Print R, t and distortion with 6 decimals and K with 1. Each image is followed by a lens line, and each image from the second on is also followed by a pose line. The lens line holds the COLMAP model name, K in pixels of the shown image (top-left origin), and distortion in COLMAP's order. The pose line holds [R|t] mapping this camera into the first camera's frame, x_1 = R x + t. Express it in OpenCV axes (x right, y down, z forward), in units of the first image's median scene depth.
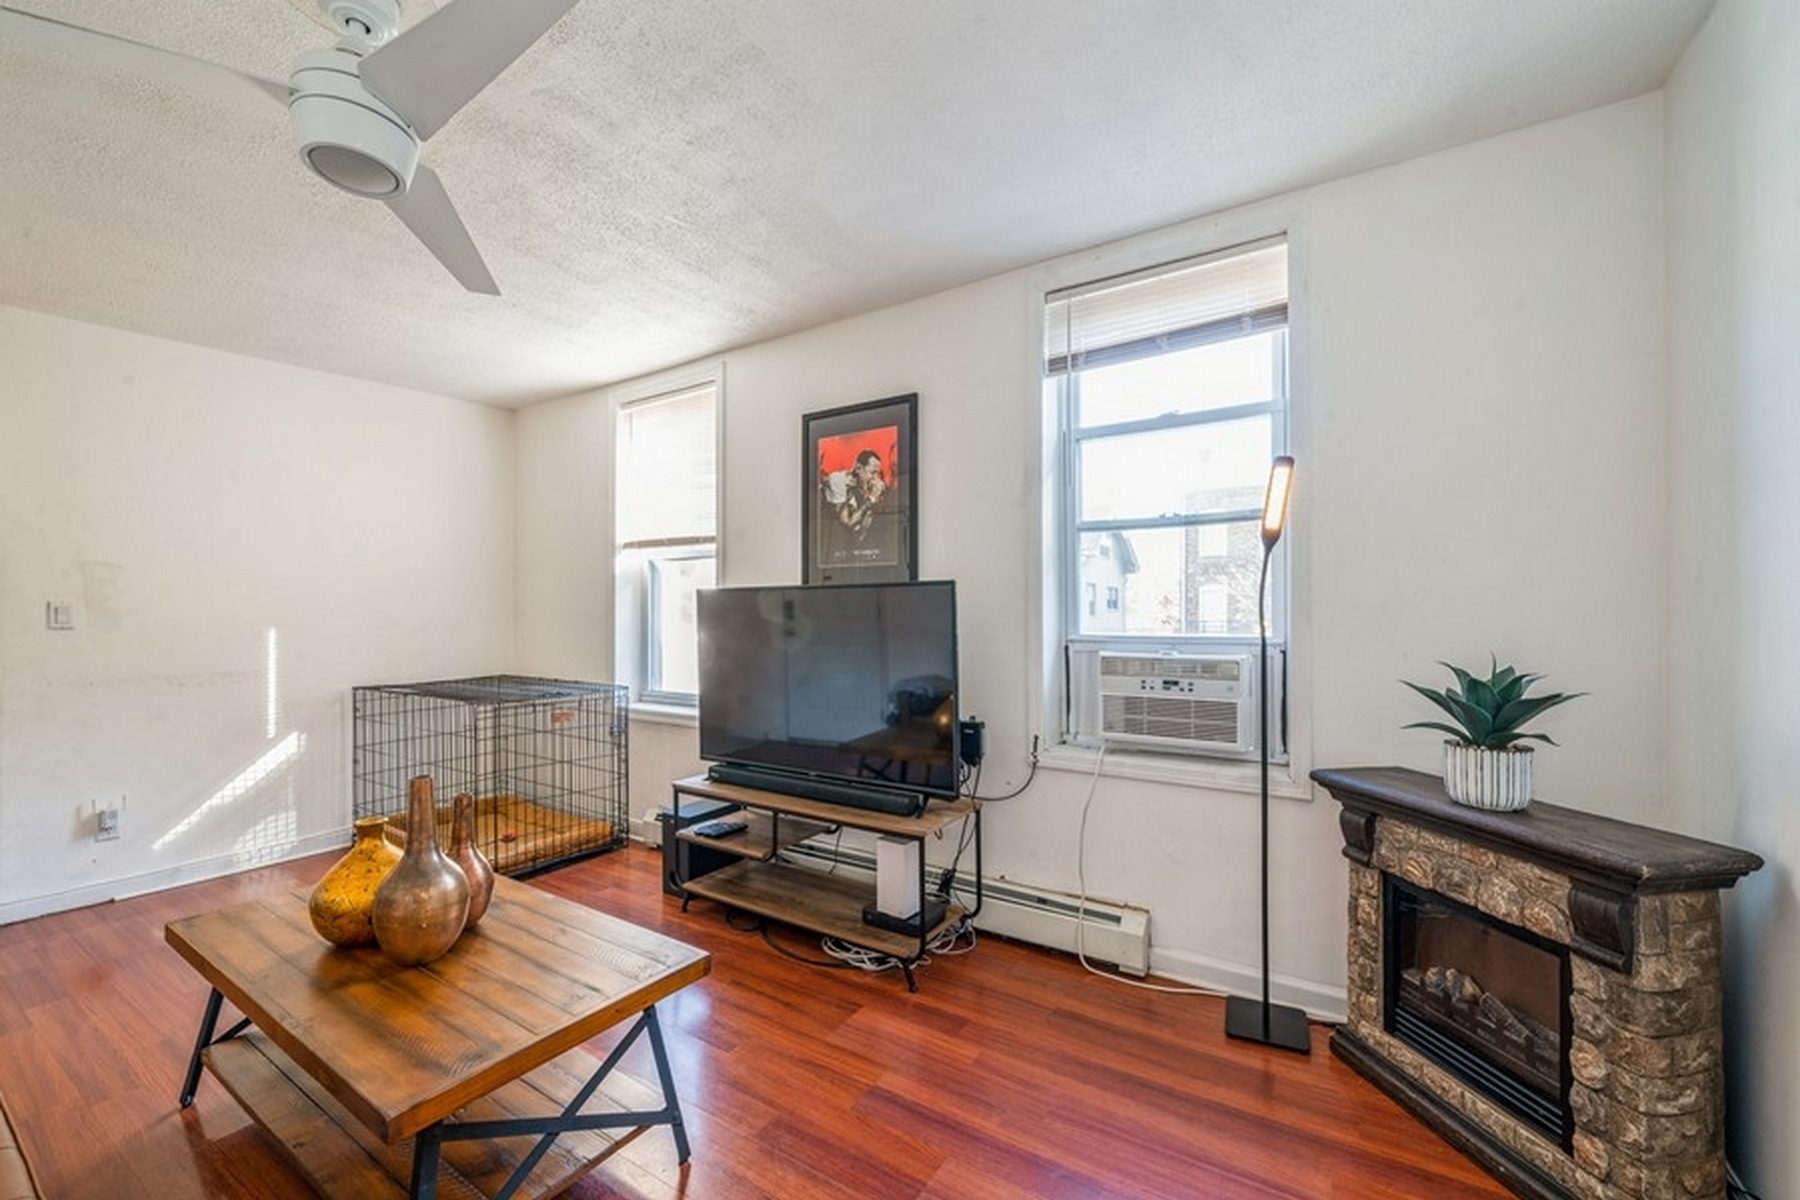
lens RADIAL K [[728.4, 0, 900.0], [0, 728.4, 600.0], [0, 0, 1]] dist [-0.000374, -0.000034]
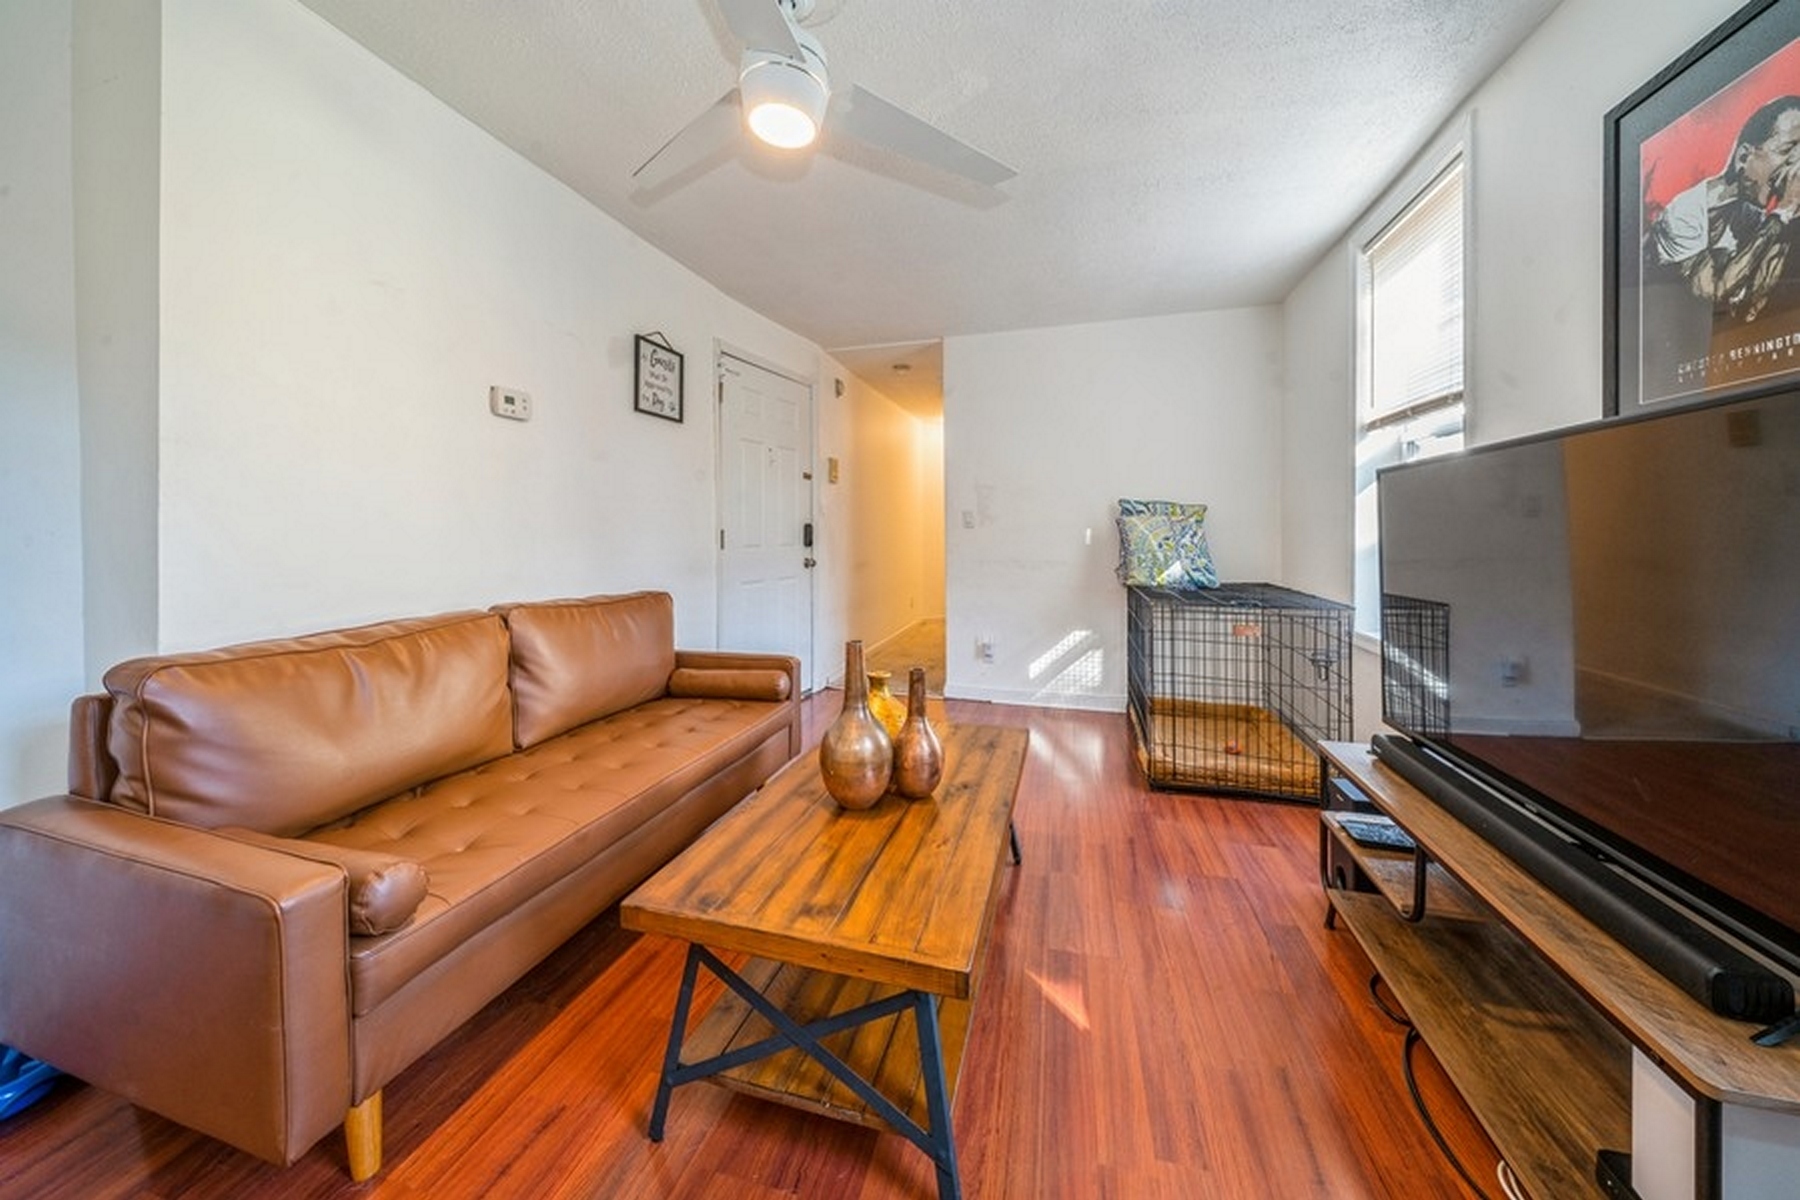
lens RADIAL K [[632.9, 0, 890.7], [0, 632.9, 529.5], [0, 0, 1]] dist [0.000472, 0.000164]
pose [[0.298519, 0.002462, -0.954400, 0.150209], [0.010827, 0.999924, 0.005966, 0.032392], [0.954342, -0.012114, 0.298470, 0.393618]]
